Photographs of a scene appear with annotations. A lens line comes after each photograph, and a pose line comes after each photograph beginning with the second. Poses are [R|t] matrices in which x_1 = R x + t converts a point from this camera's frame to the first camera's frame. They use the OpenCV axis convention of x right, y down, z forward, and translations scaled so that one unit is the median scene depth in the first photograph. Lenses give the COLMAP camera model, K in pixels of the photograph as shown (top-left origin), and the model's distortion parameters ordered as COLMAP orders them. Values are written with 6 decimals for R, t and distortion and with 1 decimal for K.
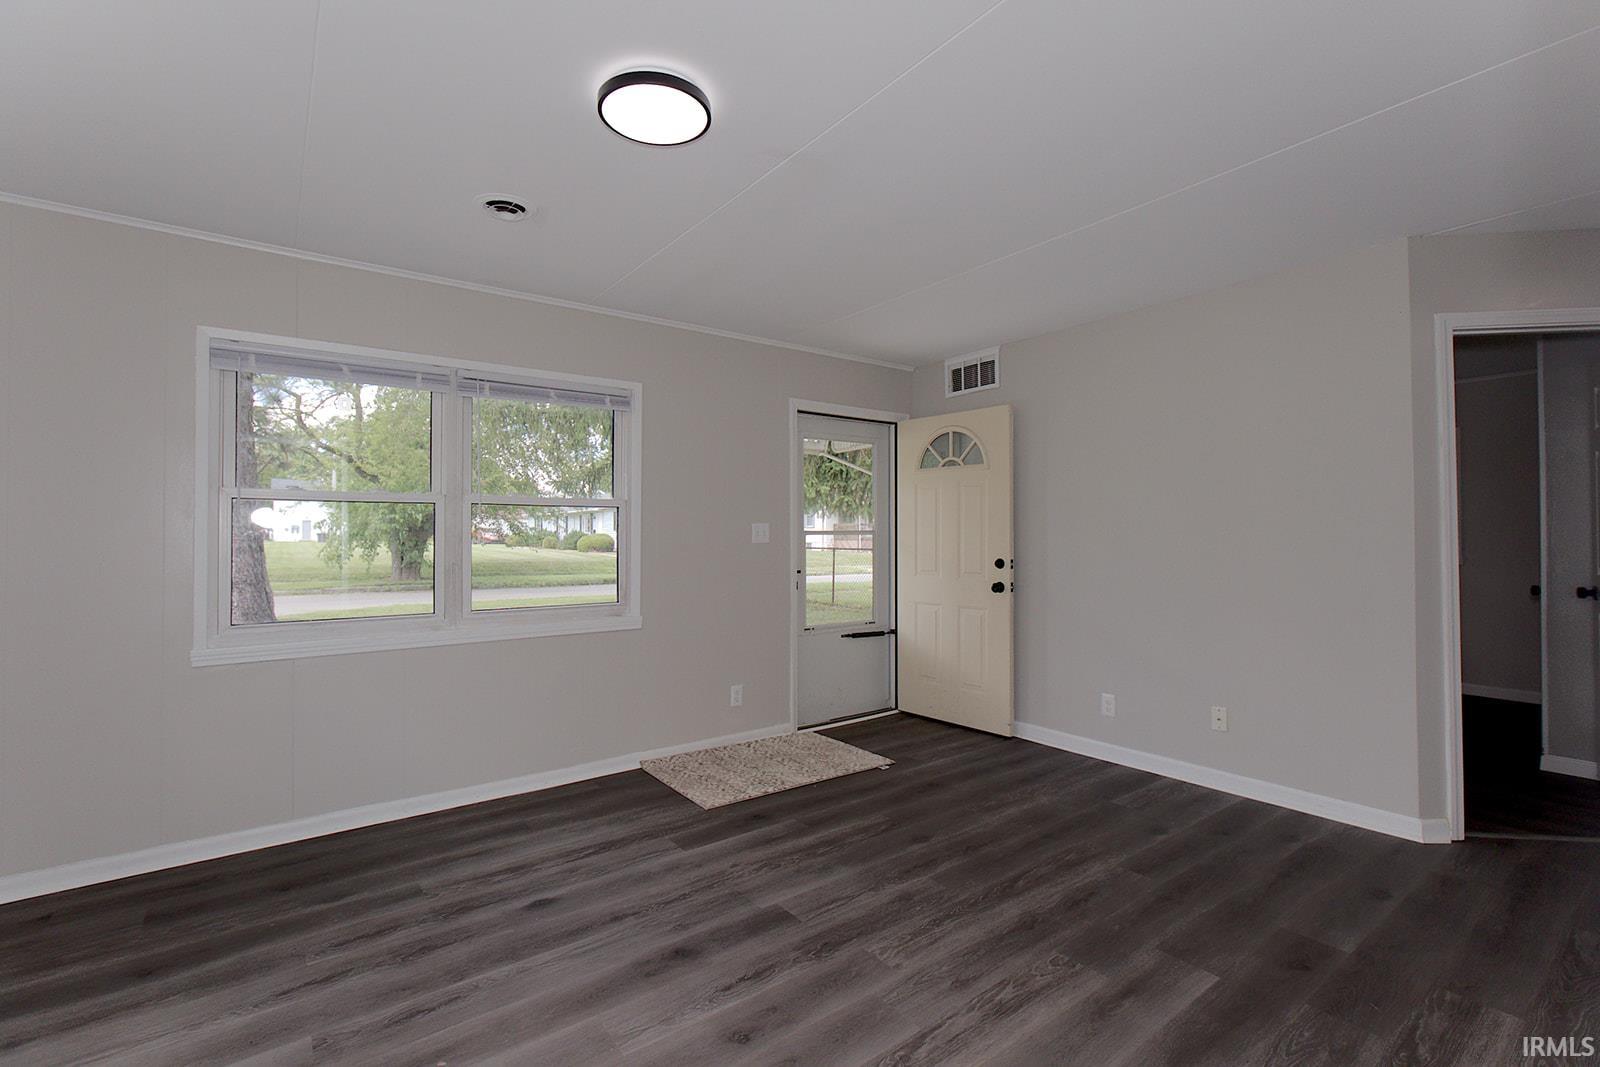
lens RADIAL K [[715.1, 0, 805.6], [0, 715.1, 530.0], [0, 0, 1]] dist [-0.007330, 0.001654]
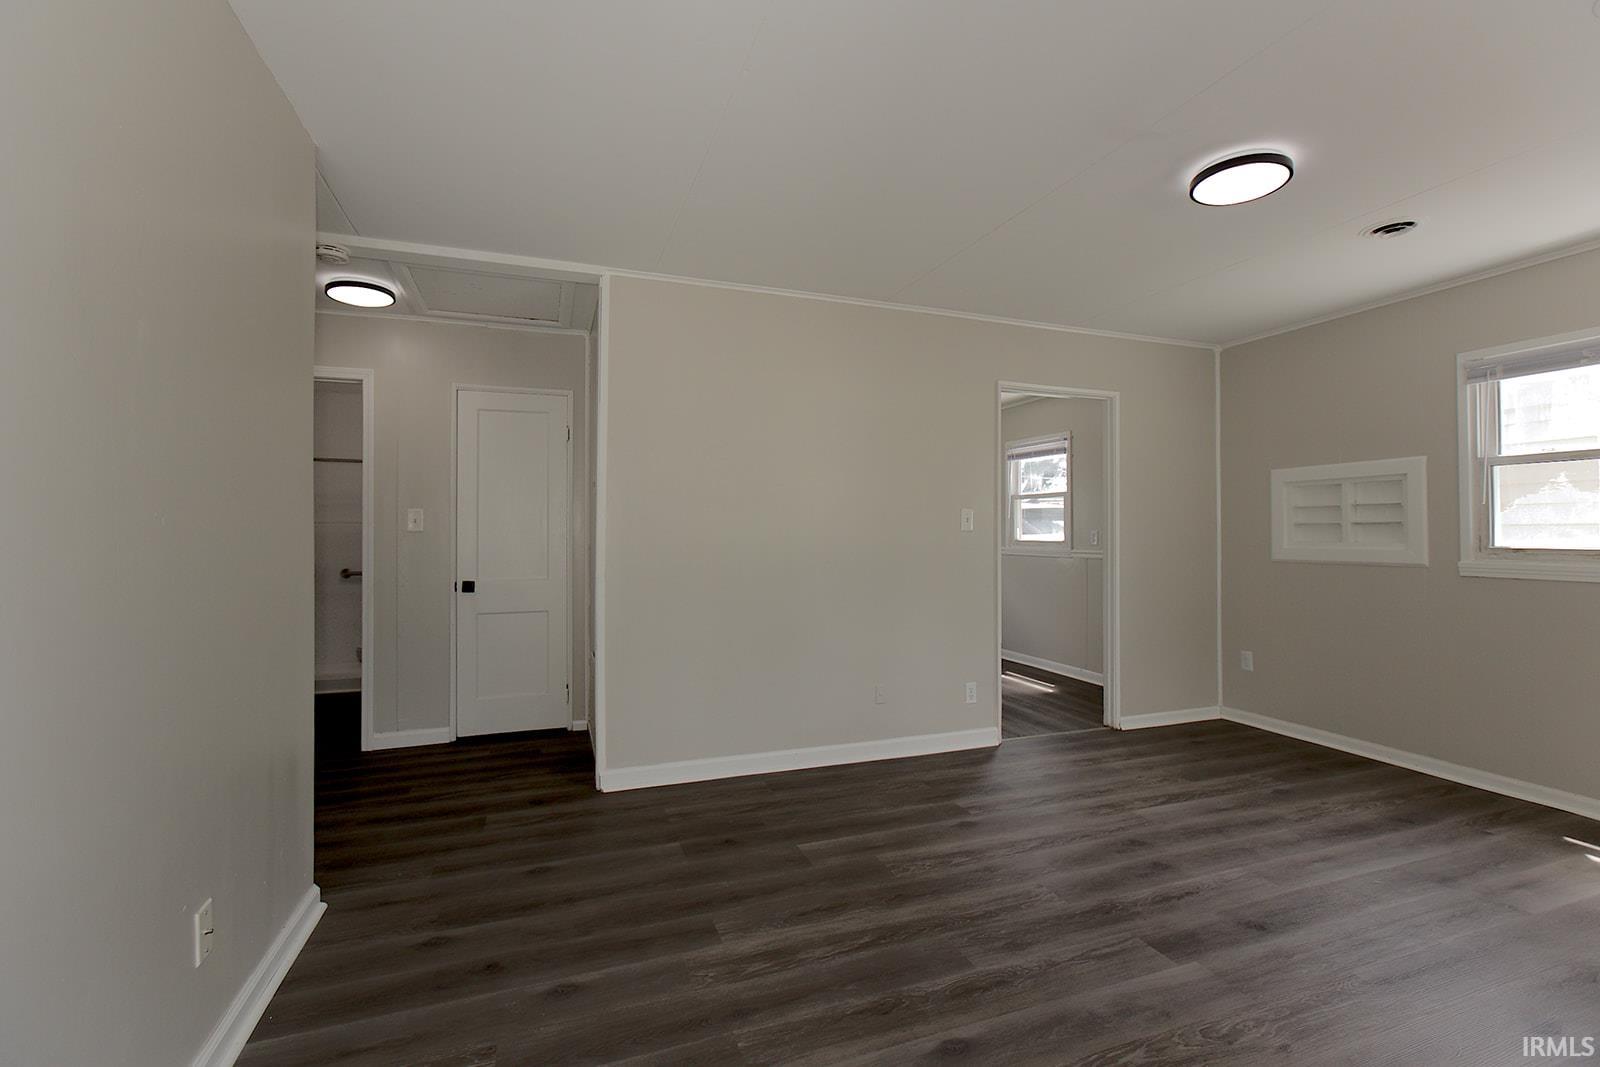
lens RADIAL K [[715.1, 0, 808.2], [0, 715.1, 531.7], [0, 0, 1]] dist [-0.007330, 0.001654]
pose [[-0.957638, 0.007900, 0.287867, 0.109047], [0.003557, 0.999872, -0.015608, 0.029089], [-0.287953, -0.013923, -0.957543, 1.629112]]
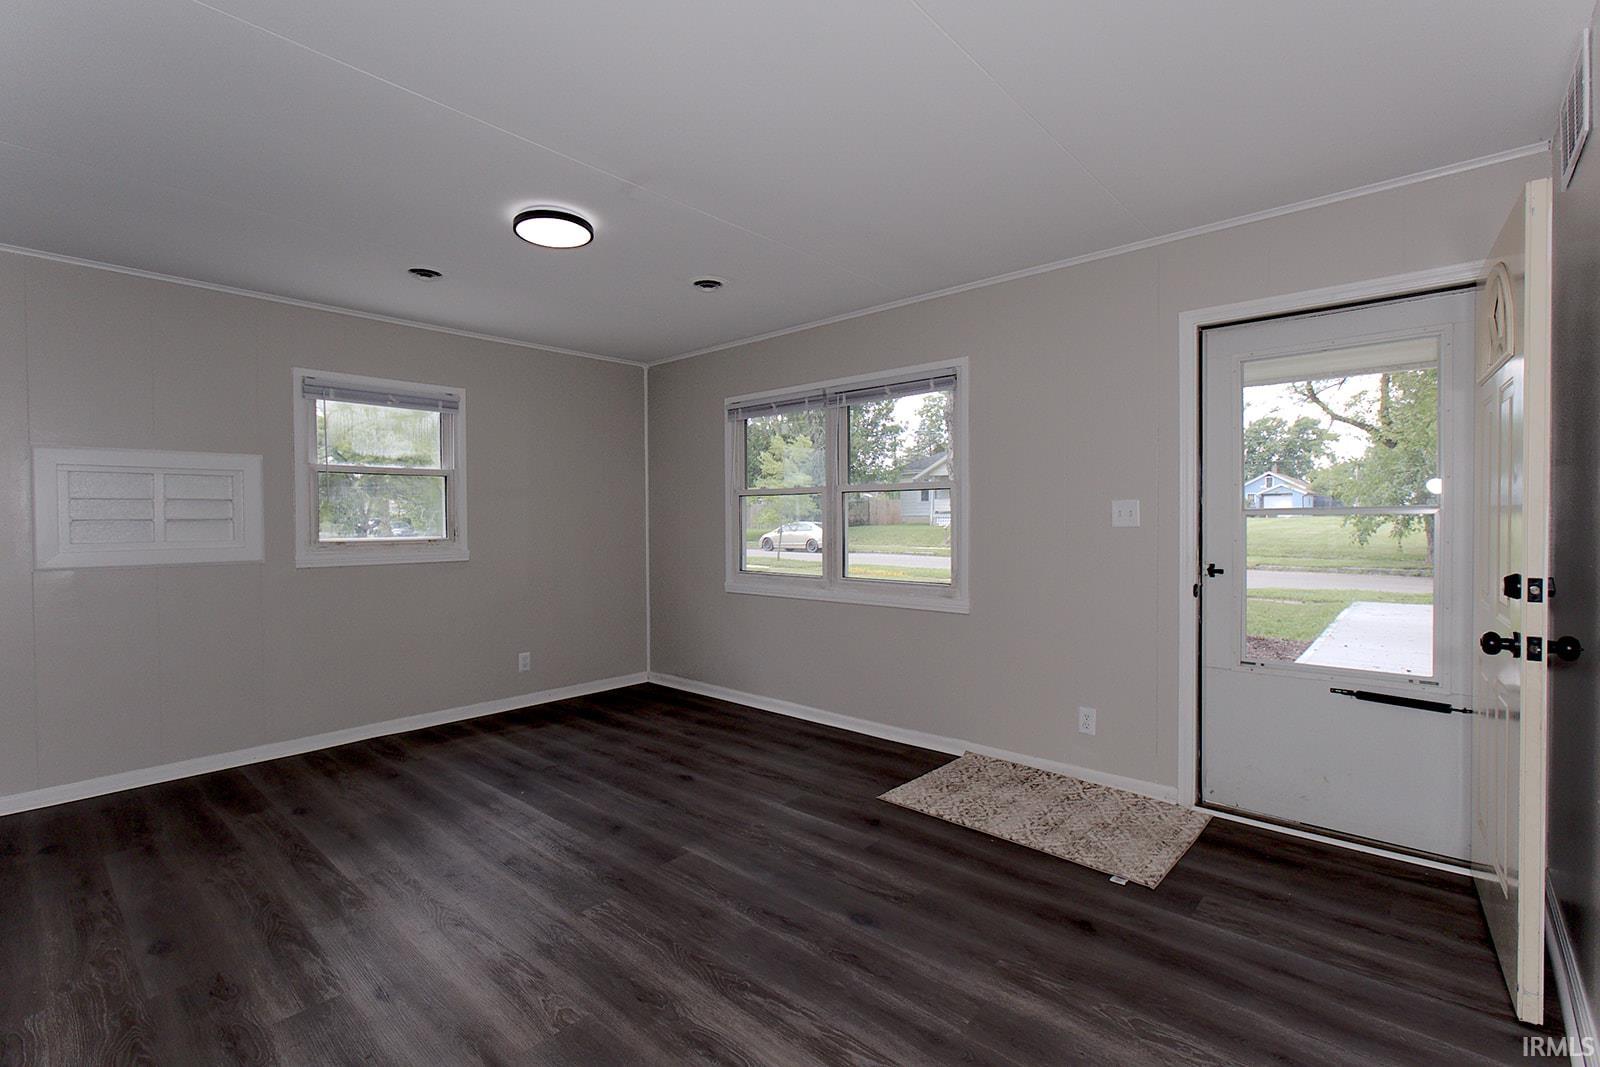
lens RADIAL K [[715.1, 0, 801.9], [0, 715.1, 525.1], [0, 0, 1]] dist [-0.007330, 0.001654]
pose [[0.198102, 0.011909, -0.980109, 0.913106], [0.014796, 0.999776, 0.015138, 0.000885], [0.980070, -0.017501, 0.197881, 0.815298]]
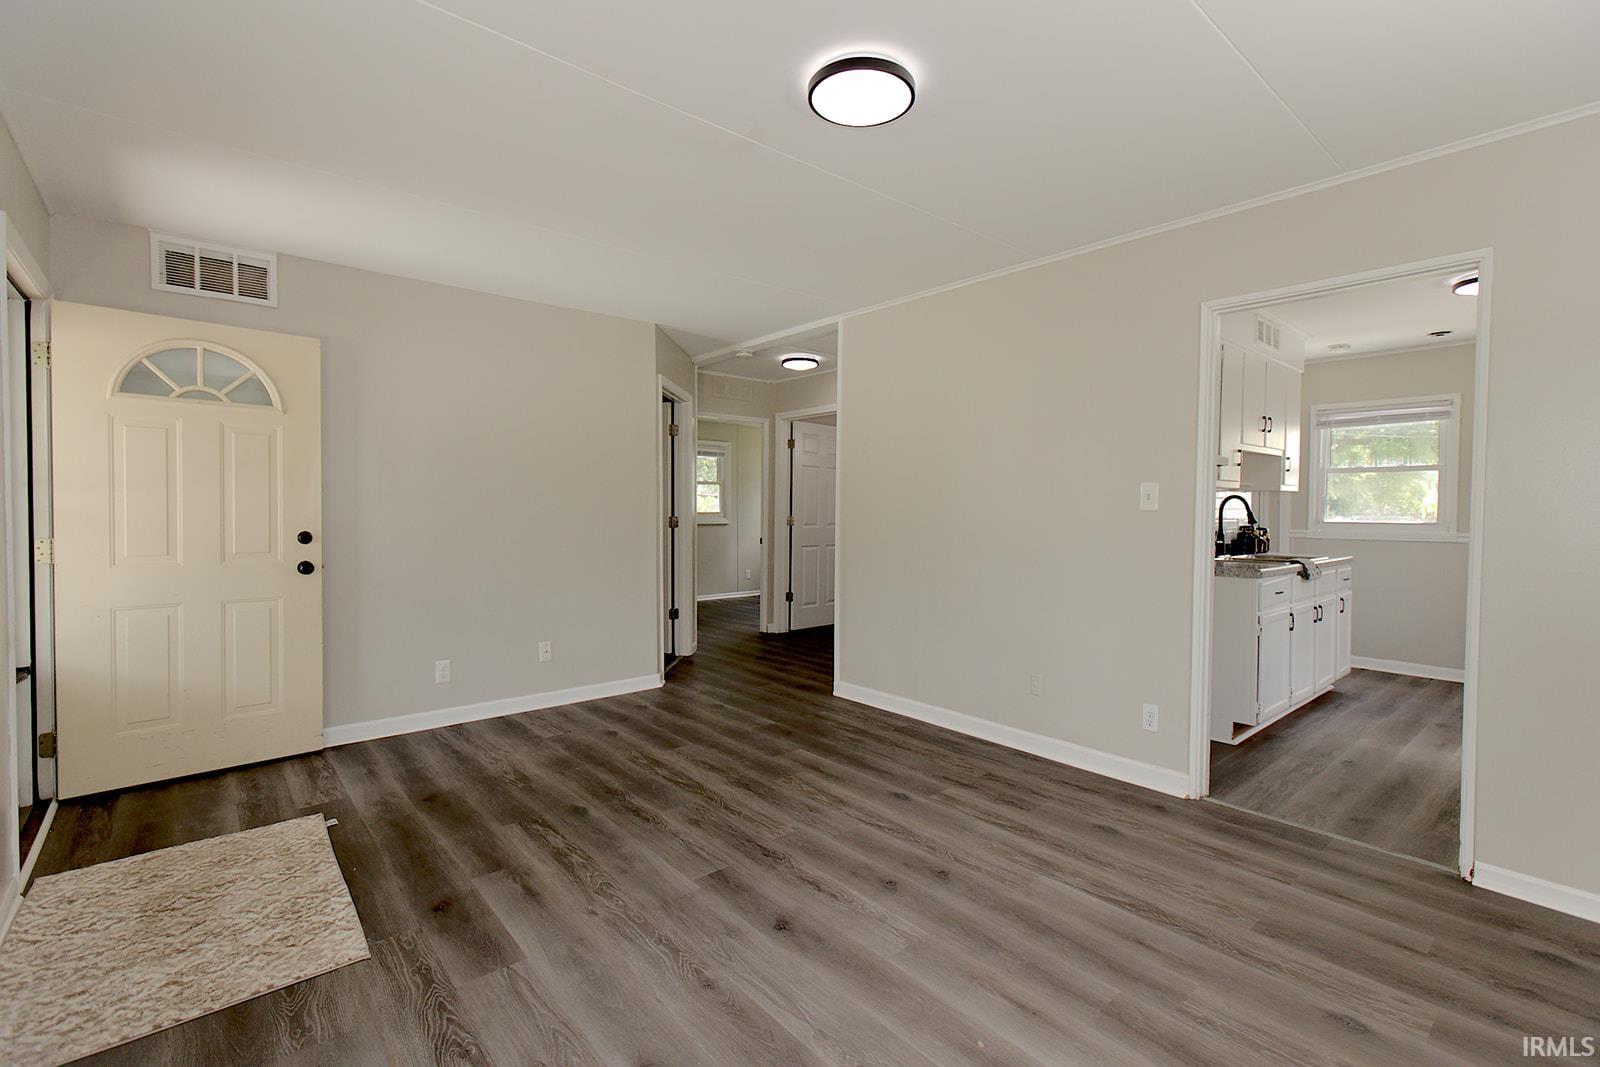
lens RADIAL K [[715.1, 0, 804.3], [0, 715.1, 535.2], [0, 0, 1]] dist [-0.007330, 0.001654]
pose [[-0.063939, -0.033712, 0.997384, -0.854469], [-0.013536, 0.999367, 0.032912, 0.015714], [-0.997862, -0.011396, -0.064354, 0.777754]]
